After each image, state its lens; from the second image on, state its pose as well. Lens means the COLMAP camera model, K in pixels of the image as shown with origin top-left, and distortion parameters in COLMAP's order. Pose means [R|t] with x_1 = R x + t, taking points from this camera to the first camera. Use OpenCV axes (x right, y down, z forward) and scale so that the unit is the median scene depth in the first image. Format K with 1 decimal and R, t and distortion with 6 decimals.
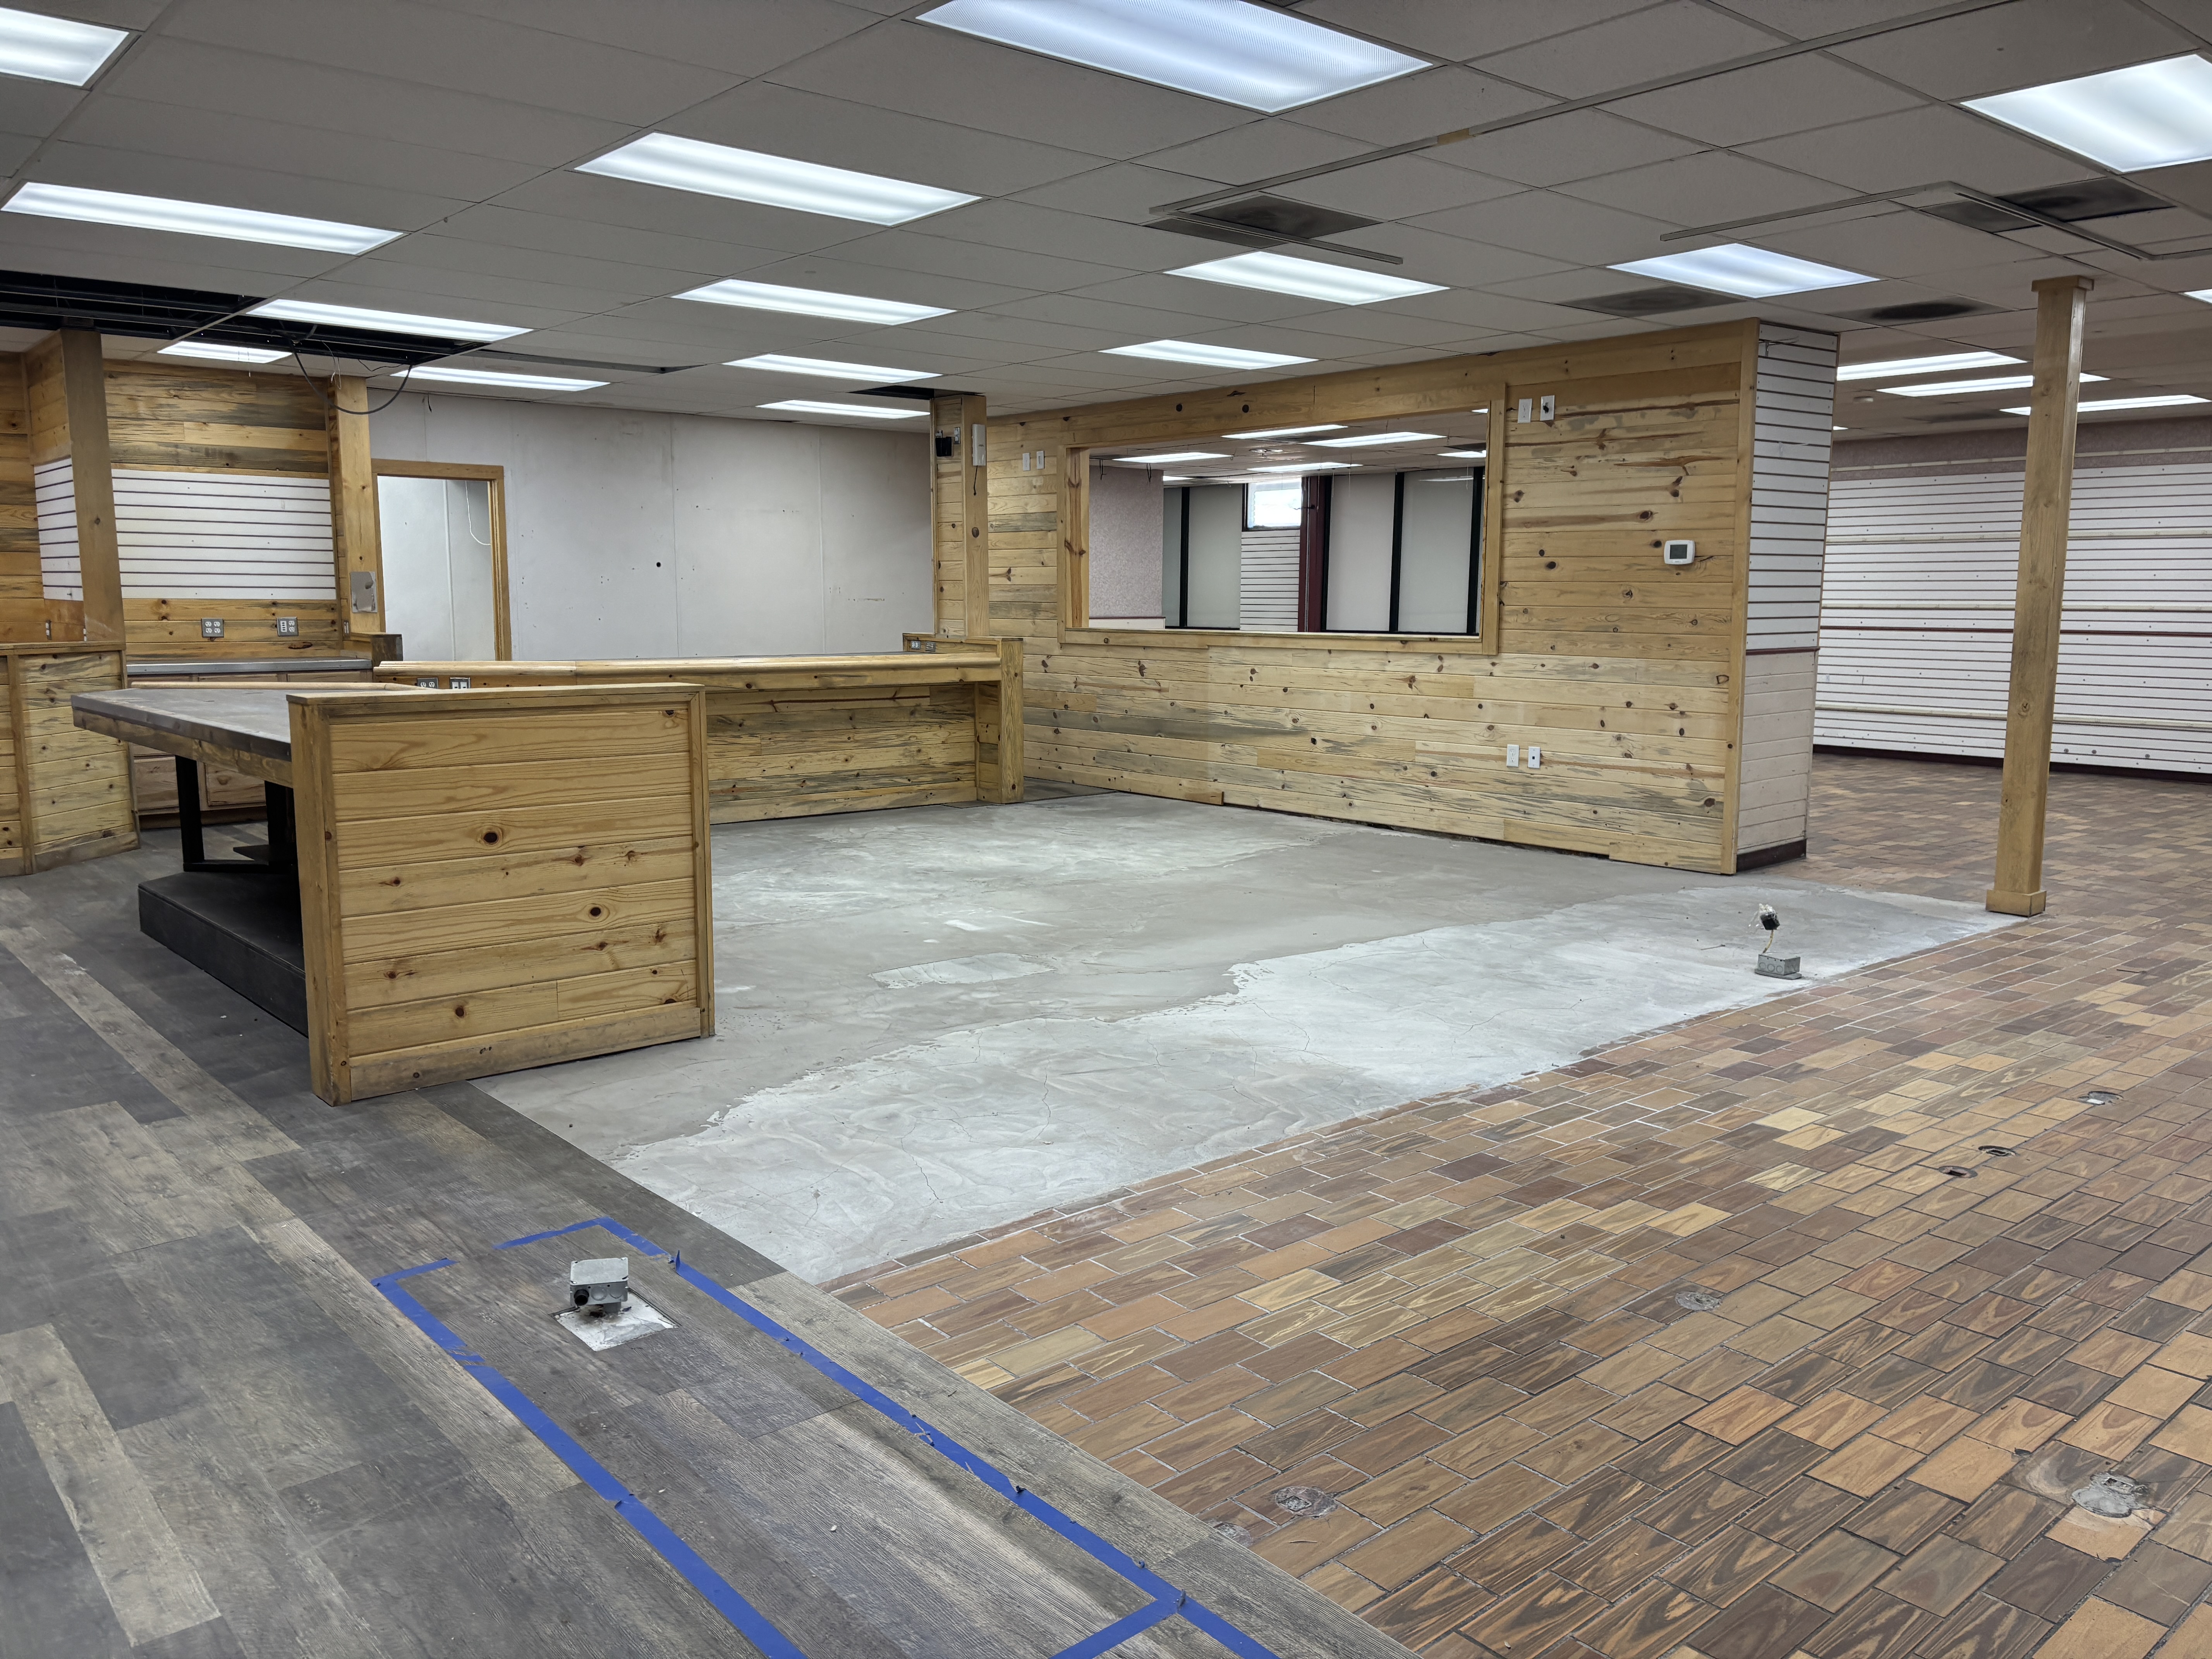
lens RADIAL K [[1679.9, 0, 1106.0], [0, 1679.9, 829.5], [0, 0, 1]] dist [0.007635, 0.004301]
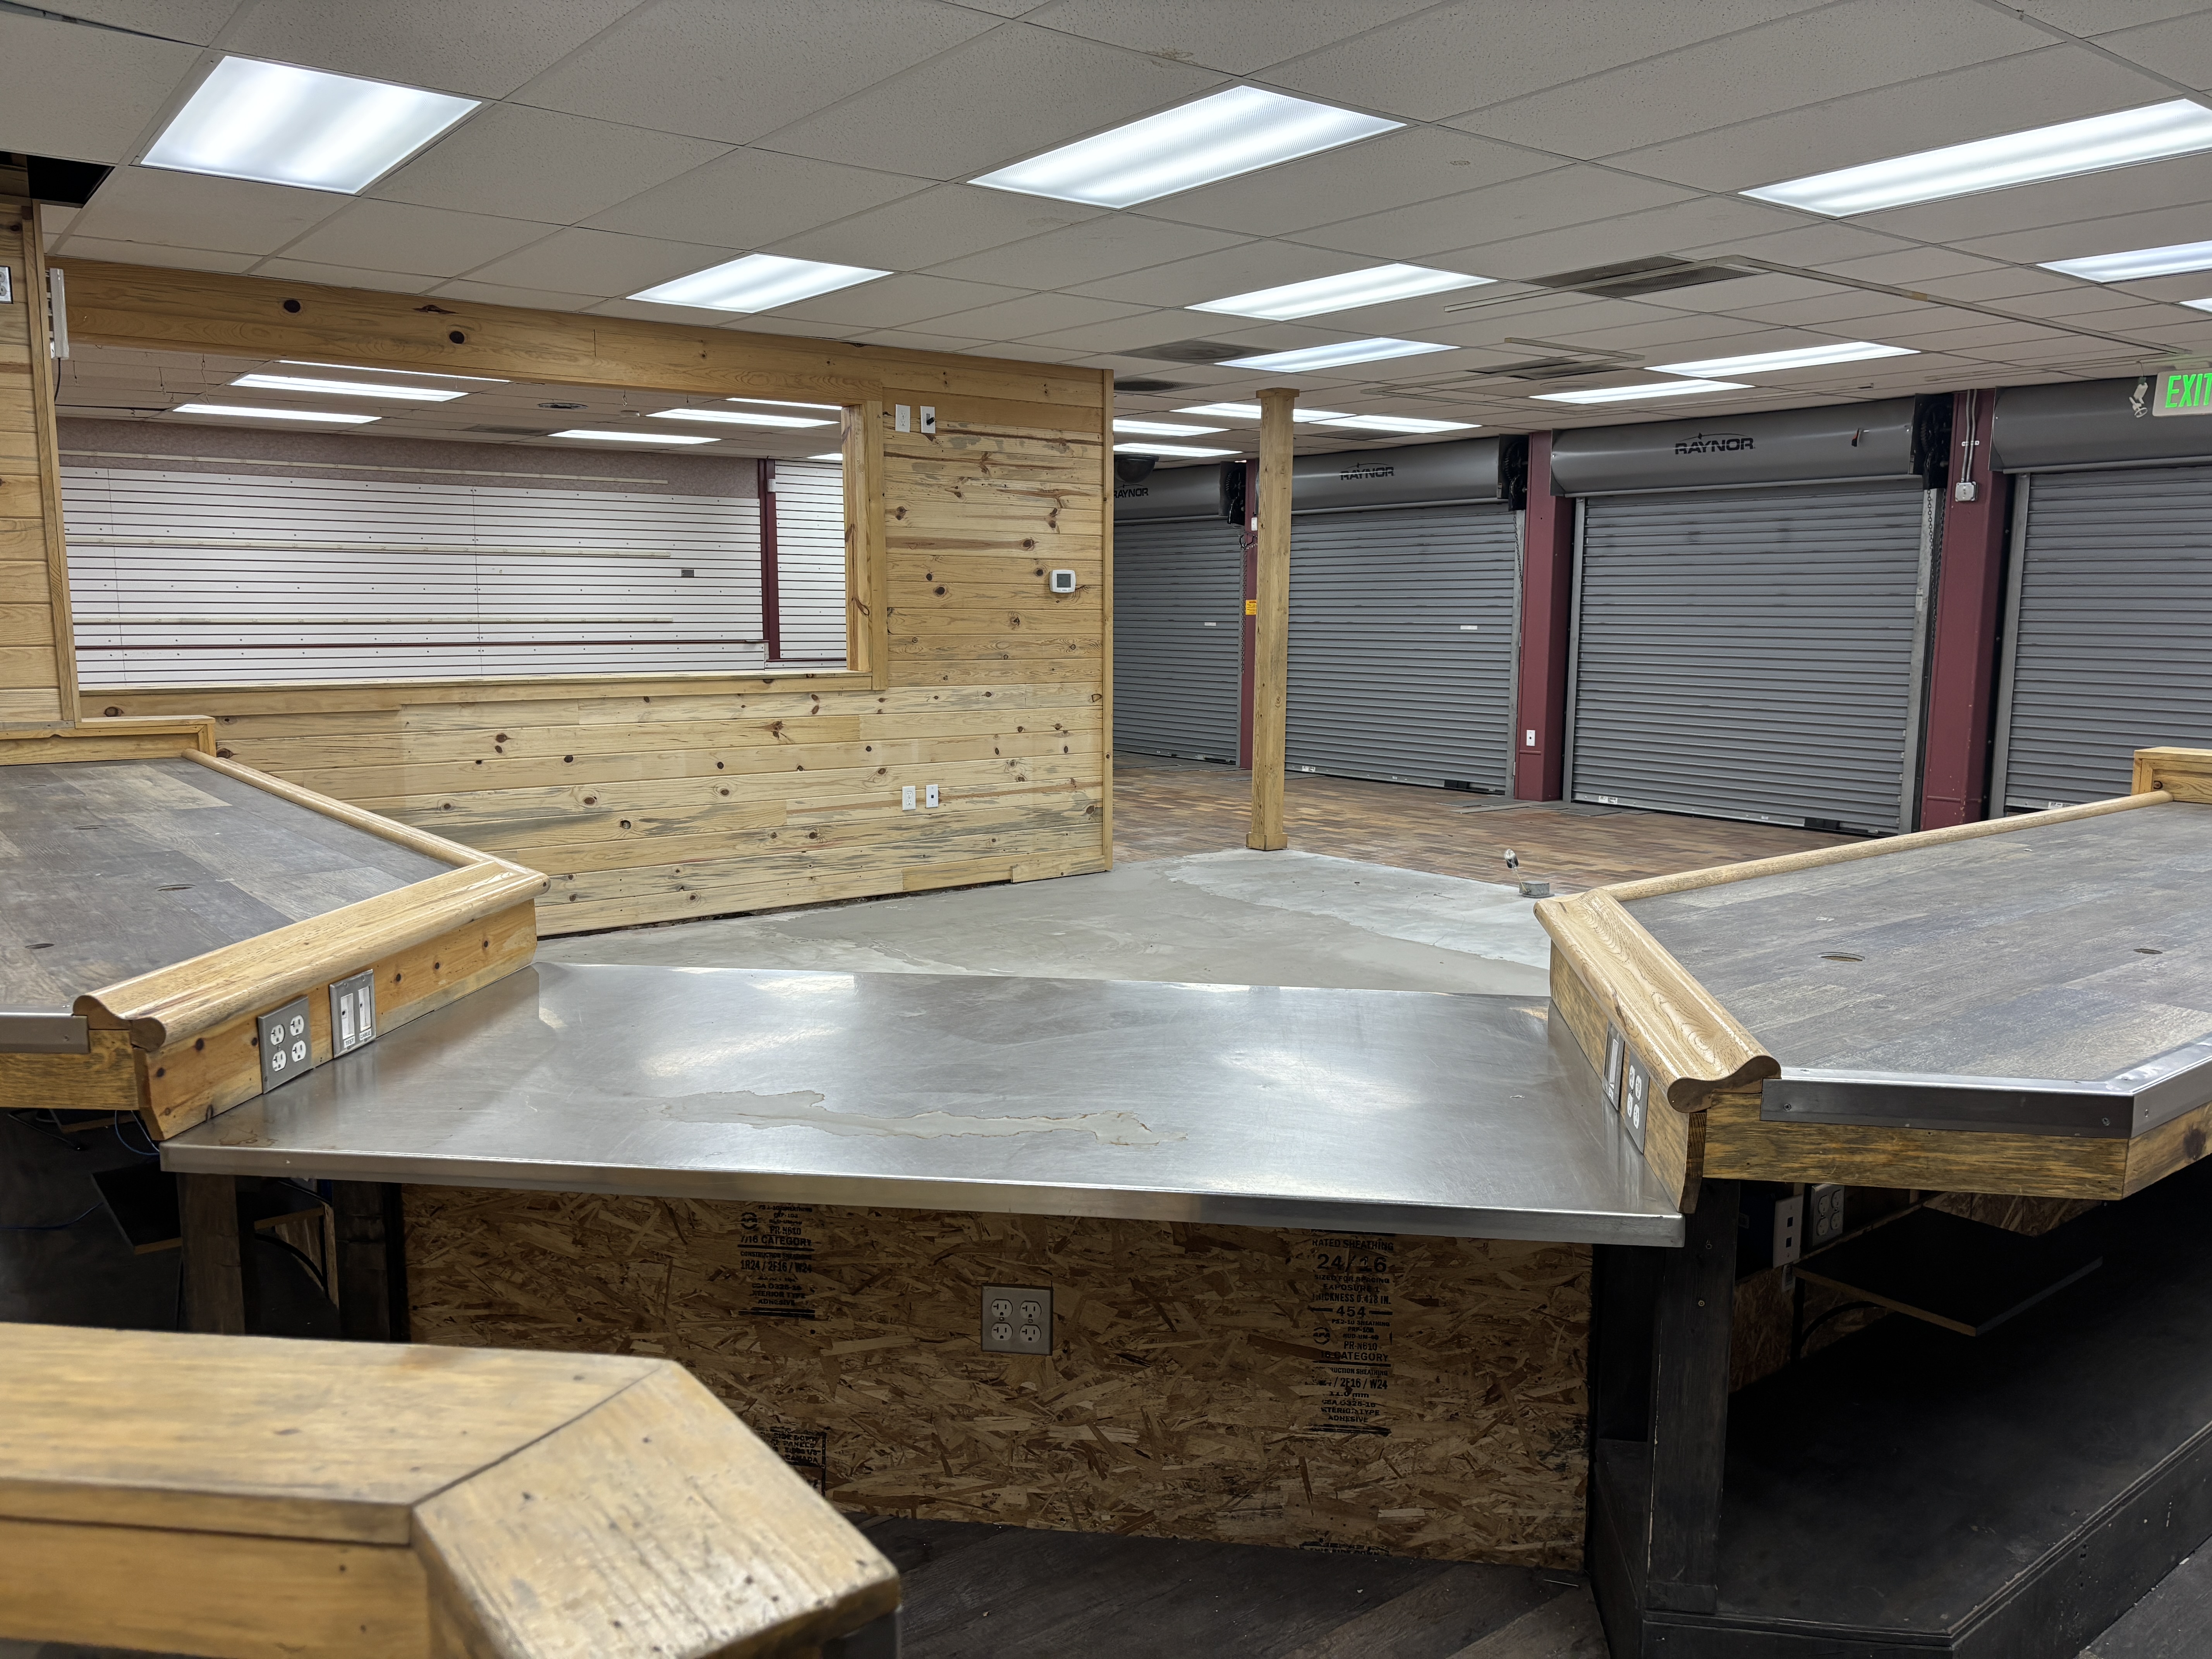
lens RADIAL K [[1680.8, 0, 1104.2], [0, 1680.8, 847.8], [0, 0, 1]] dist [0.202640, -0.508740]
pose [[0.056615, -0.148067, 0.987356, -0.689550], [0.136610, 0.980789, 0.139249, -0.135733], [-0.989006, 0.126999, 0.075755, 0.858673]]
